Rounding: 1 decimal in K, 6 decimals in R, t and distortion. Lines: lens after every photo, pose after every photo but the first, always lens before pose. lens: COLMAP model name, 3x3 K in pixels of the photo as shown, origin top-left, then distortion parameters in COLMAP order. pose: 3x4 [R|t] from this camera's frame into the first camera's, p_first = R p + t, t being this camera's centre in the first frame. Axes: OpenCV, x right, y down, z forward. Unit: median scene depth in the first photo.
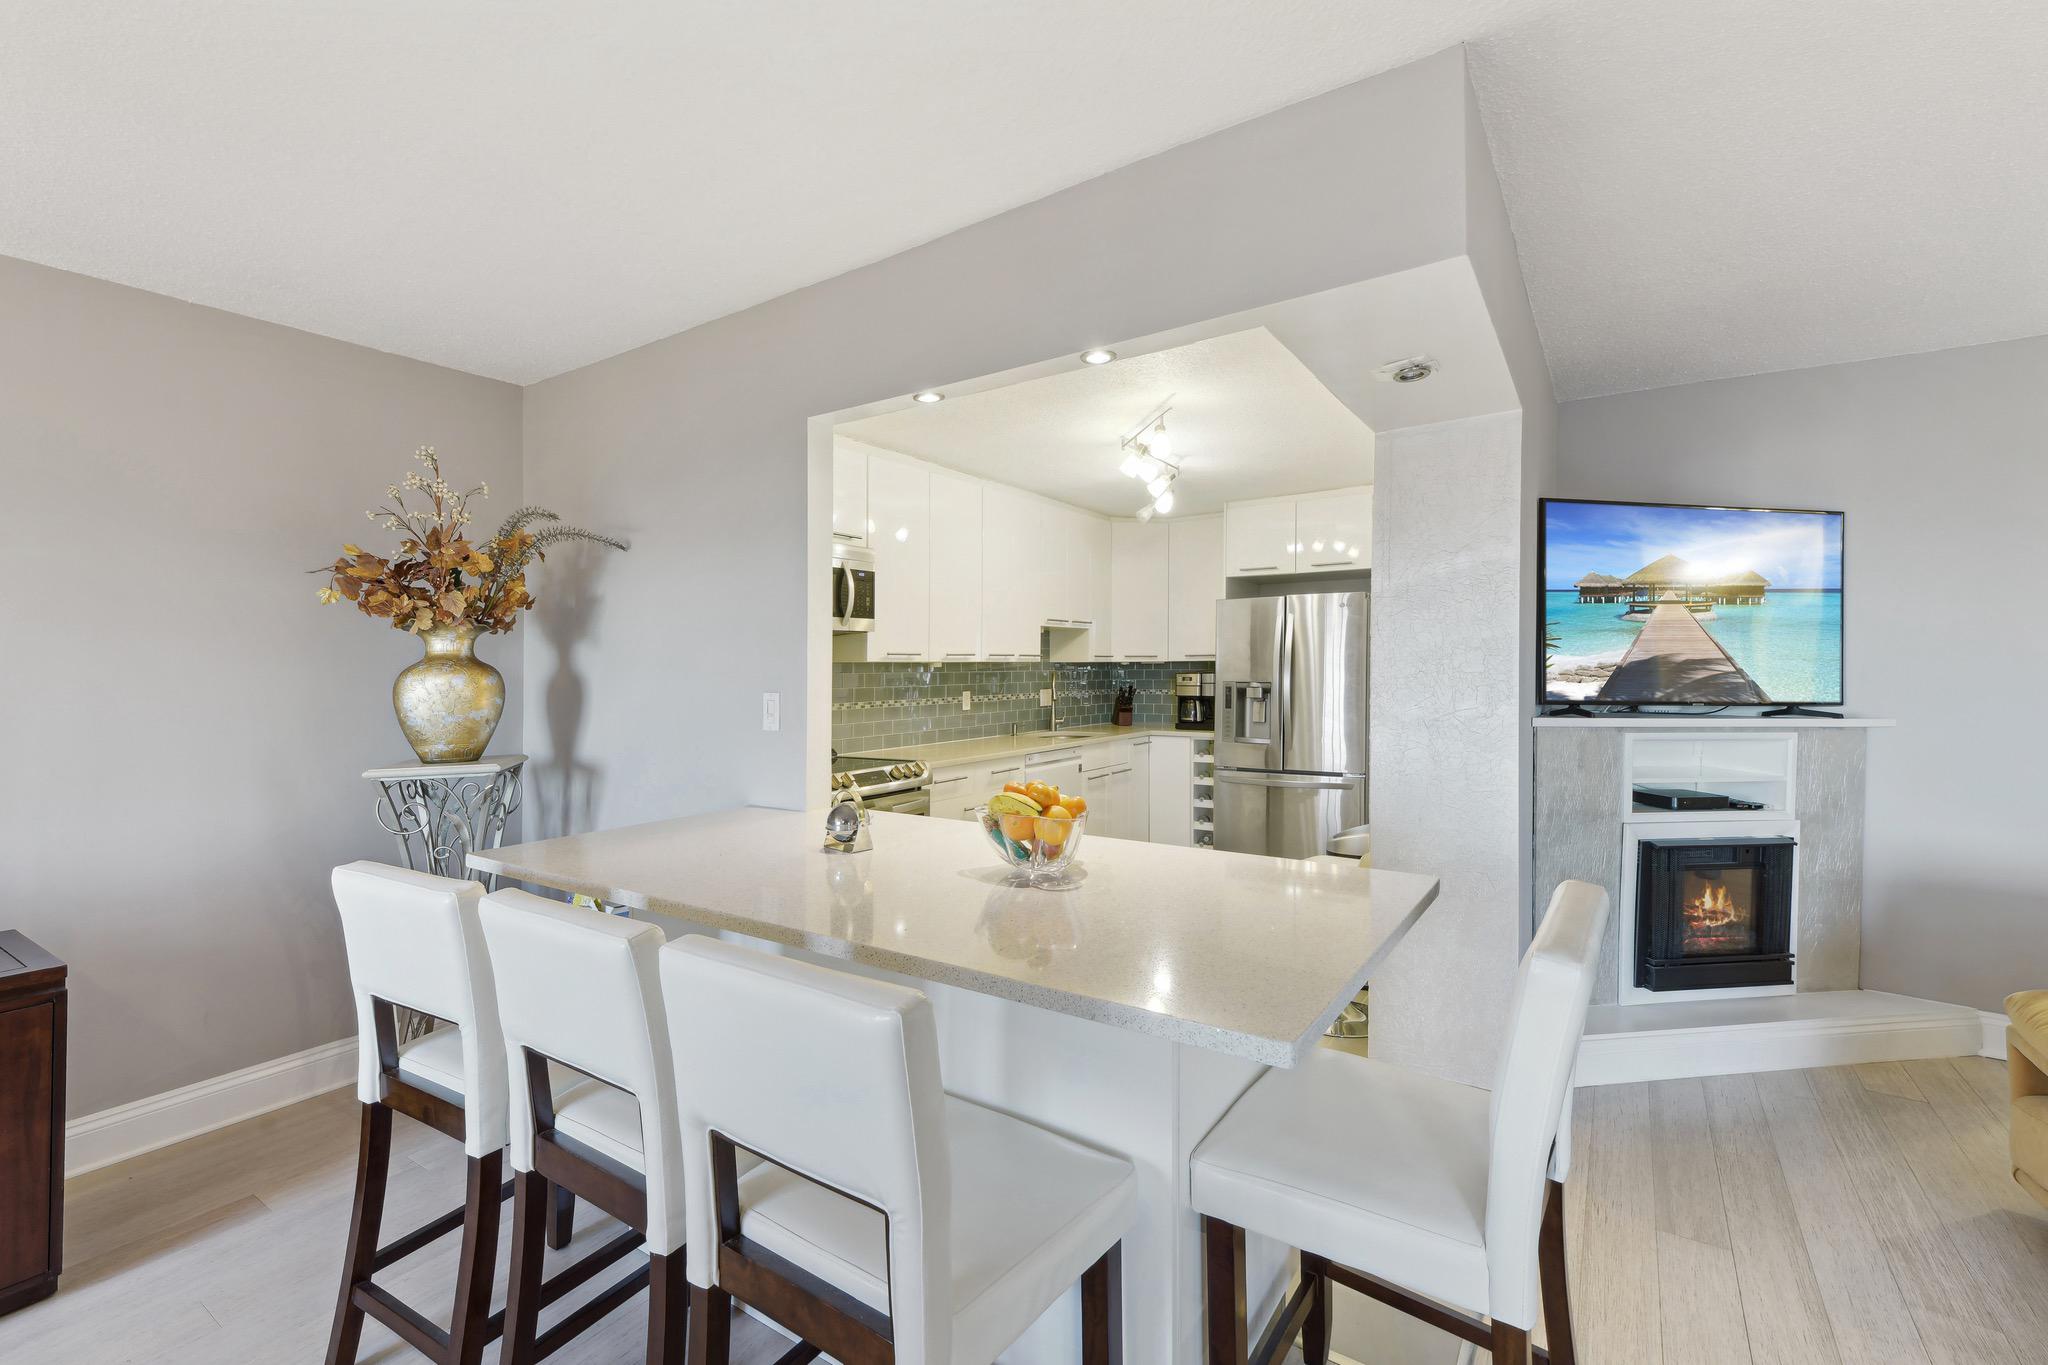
lens RADIAL K [[875.5, 0, 1020.9], [0, 875.5, 677.6], [0, 0, 1]] dist [0.011856, -0.000963]
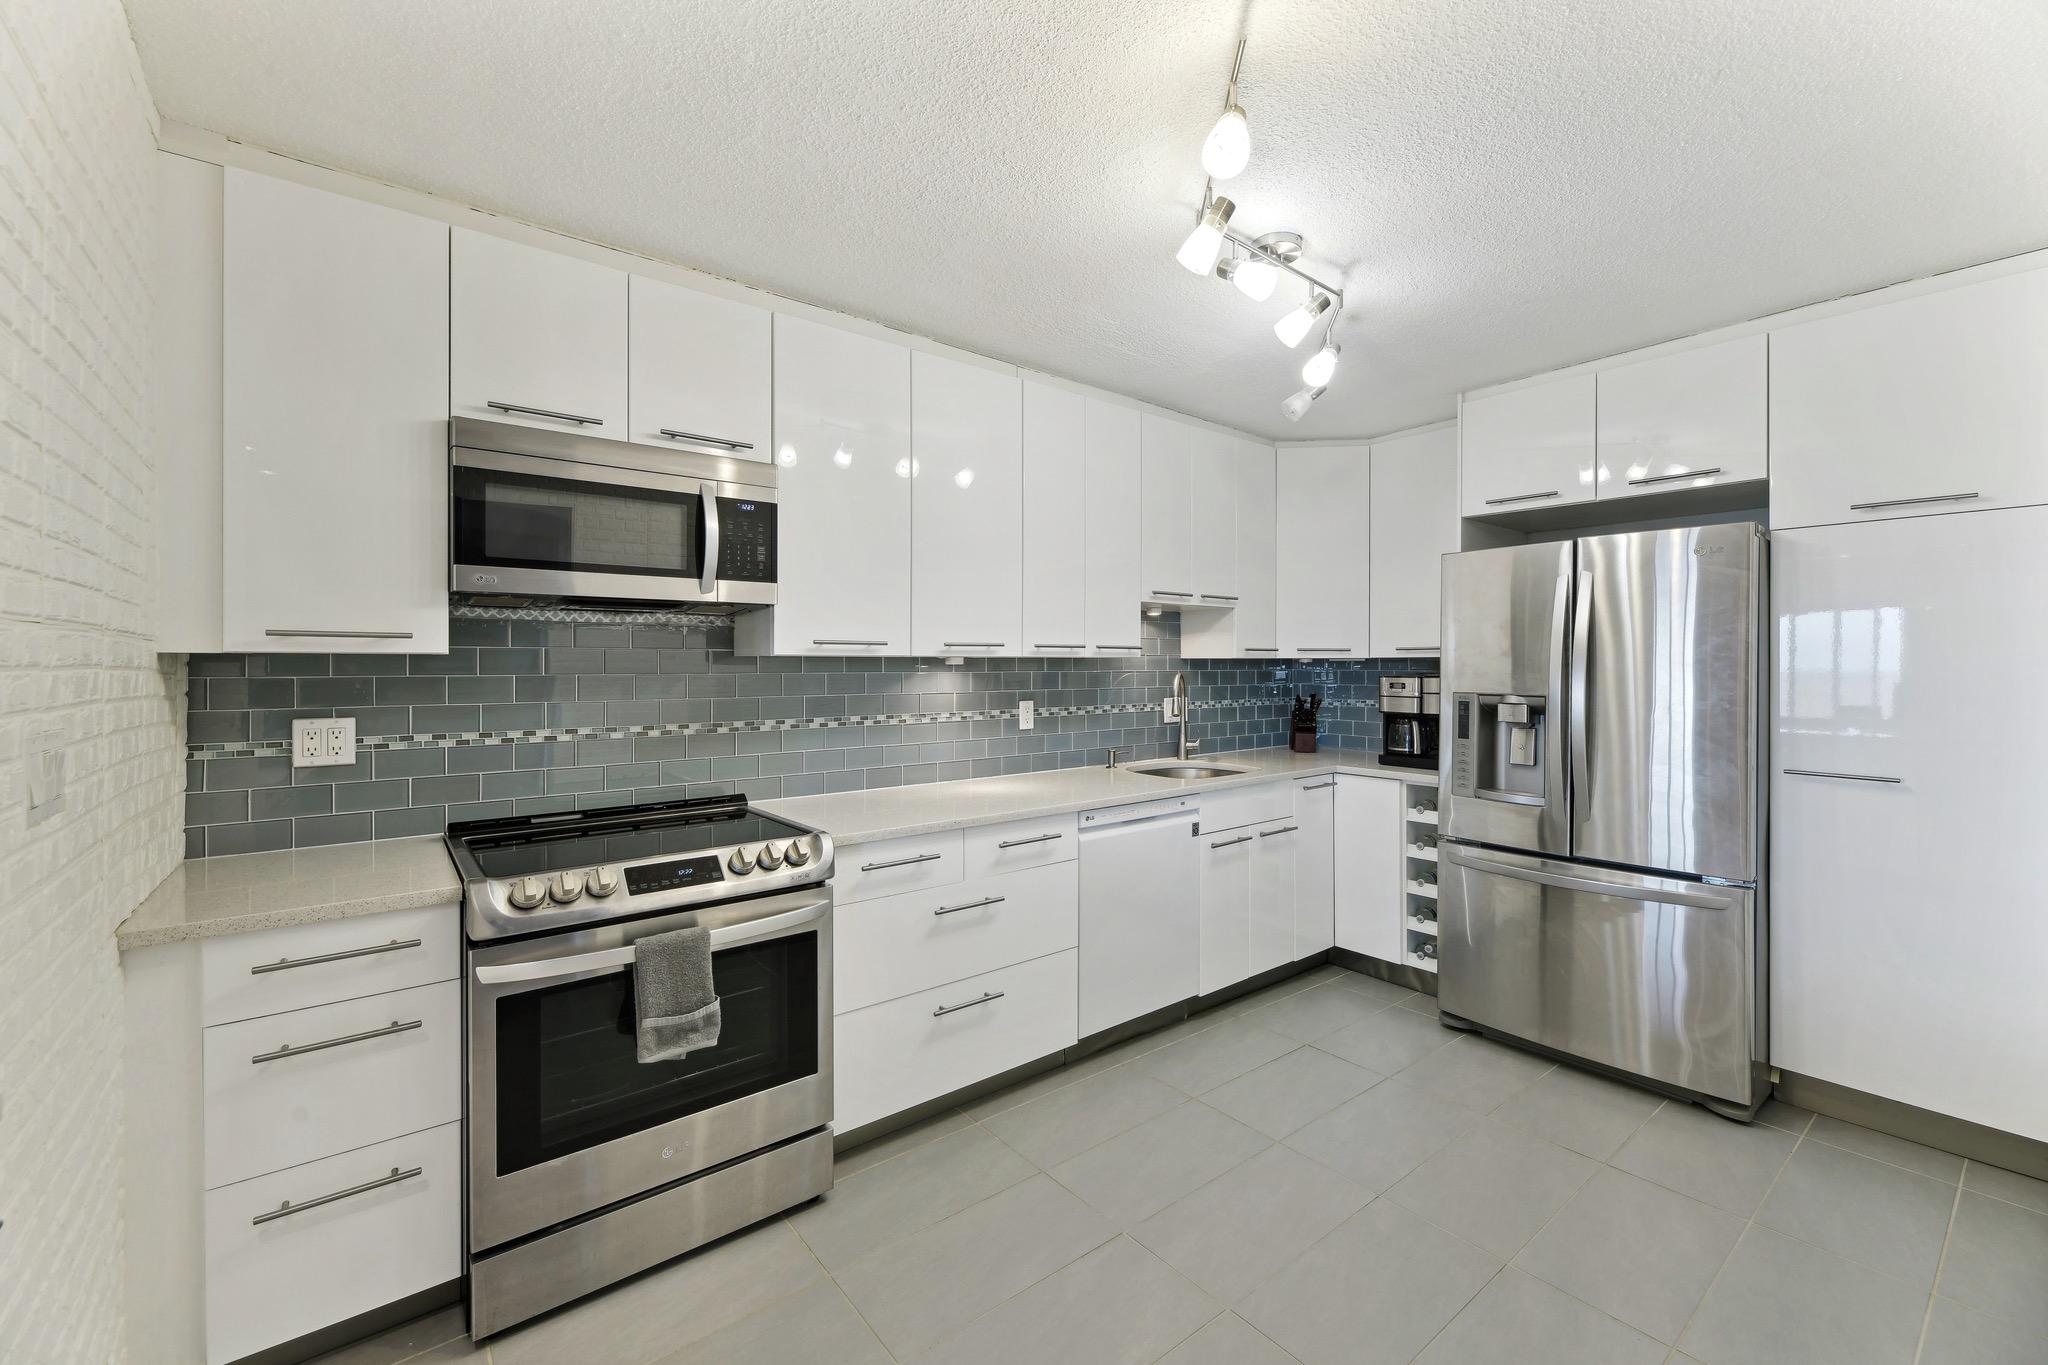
lens RADIAL K [[840.7, 0, 1024.9], [0, 840.7, 659.2], [0, 0, 1]] dist [-0.011738, 0.000644]
pose [[0.956022, 0.006025, -0.293232, 0.118489], [-0.010330, 0.999860, -0.013136, -0.007142], [0.293112, 0.015587, 0.955951, 0.372118]]
